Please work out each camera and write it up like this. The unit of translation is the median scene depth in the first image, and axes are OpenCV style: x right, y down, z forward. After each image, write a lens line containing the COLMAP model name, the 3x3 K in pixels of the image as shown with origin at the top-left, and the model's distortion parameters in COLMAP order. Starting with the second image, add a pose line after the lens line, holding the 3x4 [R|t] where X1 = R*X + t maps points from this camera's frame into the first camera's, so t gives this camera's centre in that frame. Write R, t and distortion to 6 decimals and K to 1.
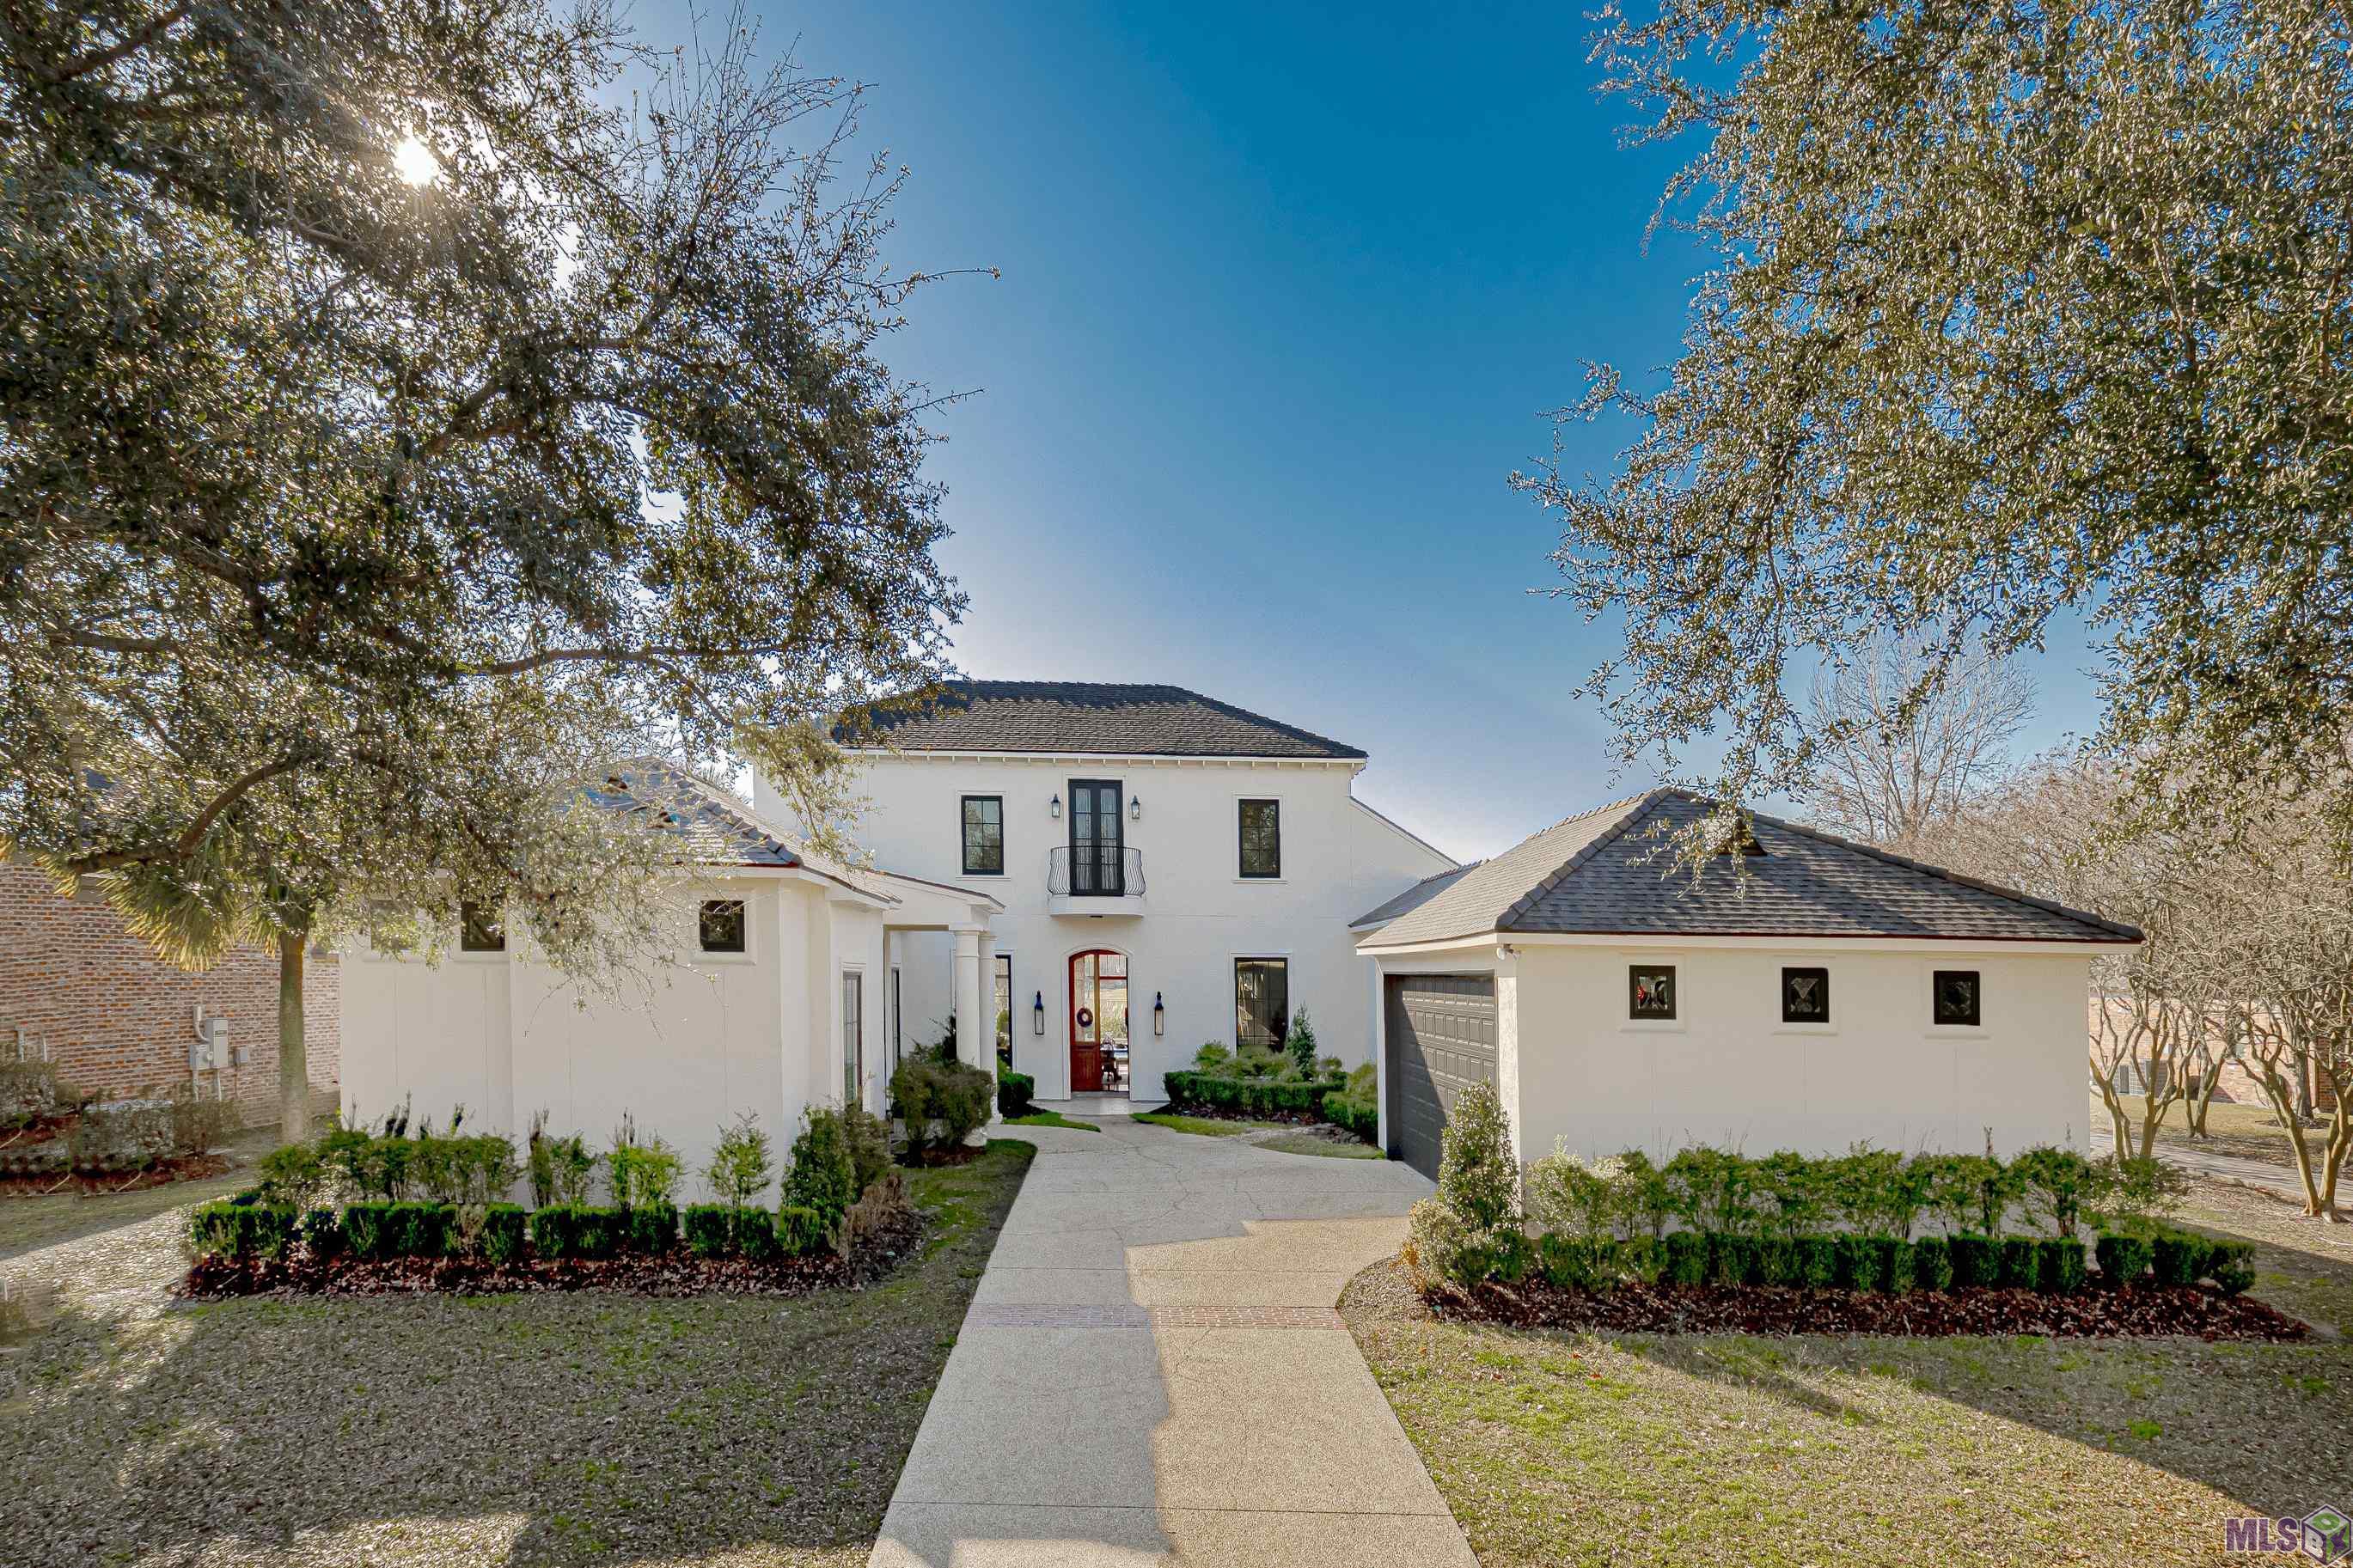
lens RADIAL K [[1051.7, 0, 1240.6], [0, 1051.7, 803.2], [0, 0, 1]] dist [-0.000721, -0.001369]
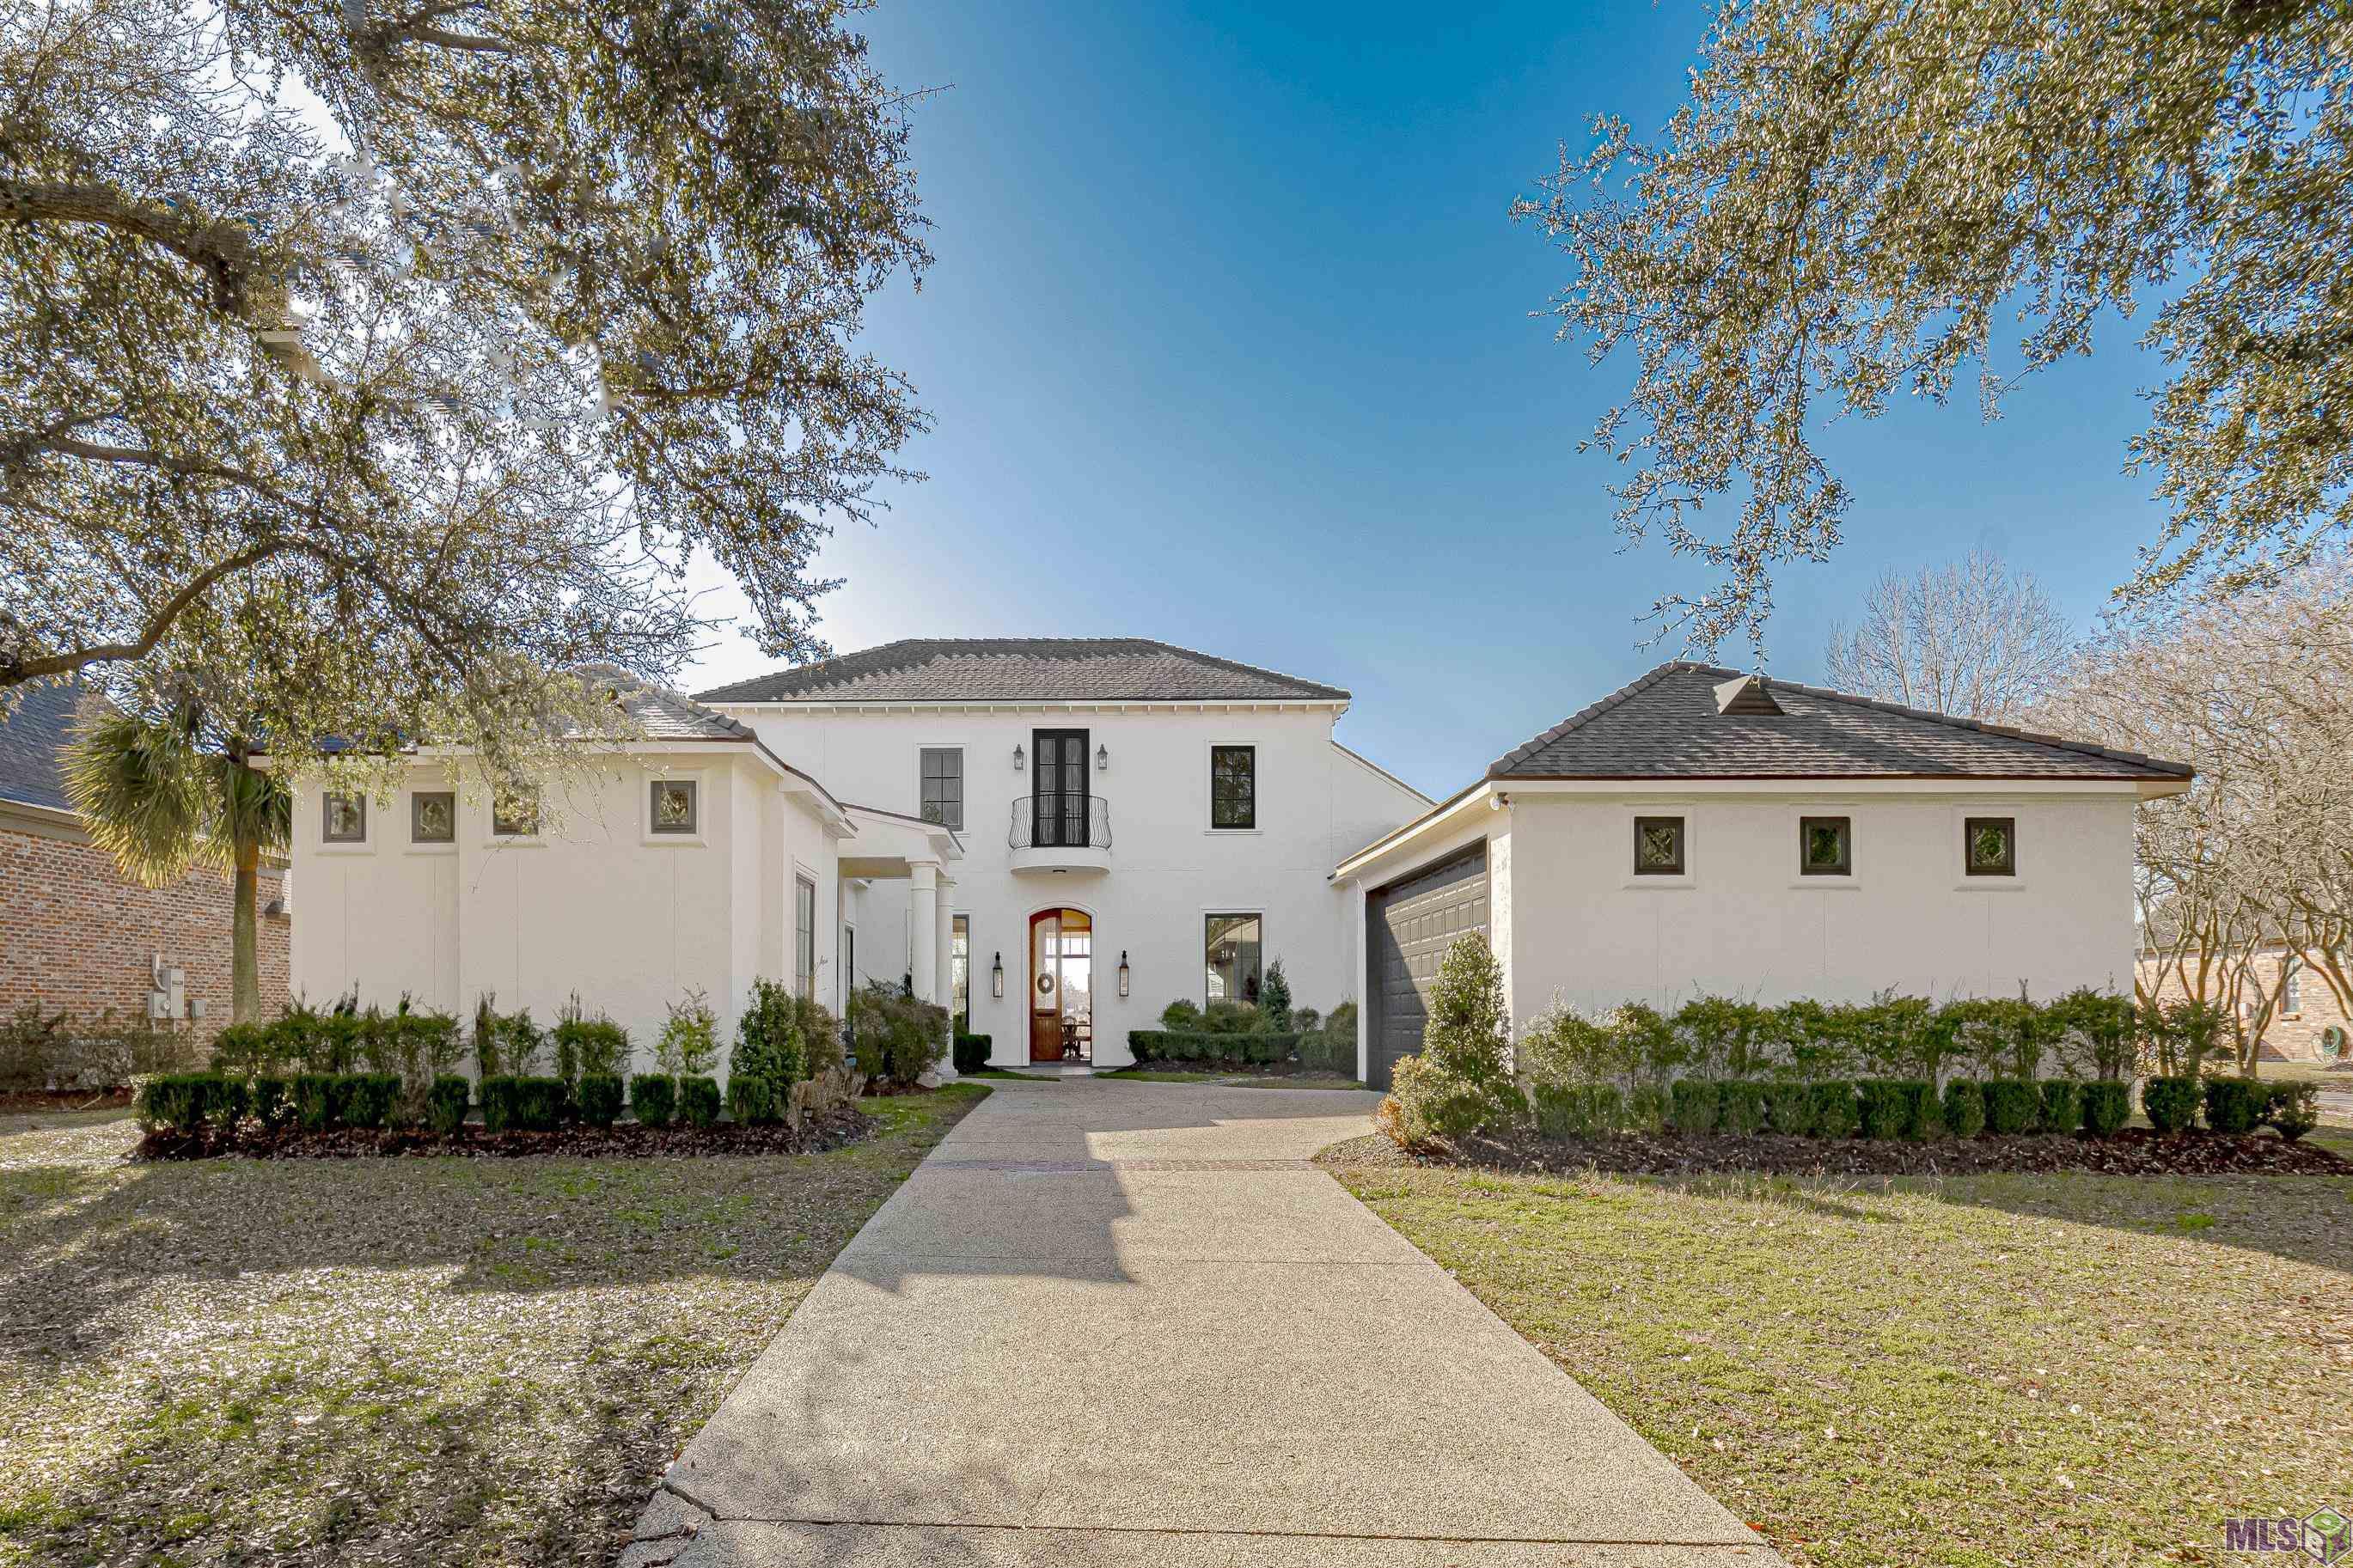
lens RADIAL K [[1114.9, 0, 1170.8], [0, 1114.9, 784.5], [0, 0, 1]] dist [-0.017853, -0.001617]
pose [[0.999196, 0.013121, -0.037890, -0.001052], [-0.013445, 0.999875, -0.008300, 0.120897], [0.037776, 0.008802, 0.999247, 0.004936]]
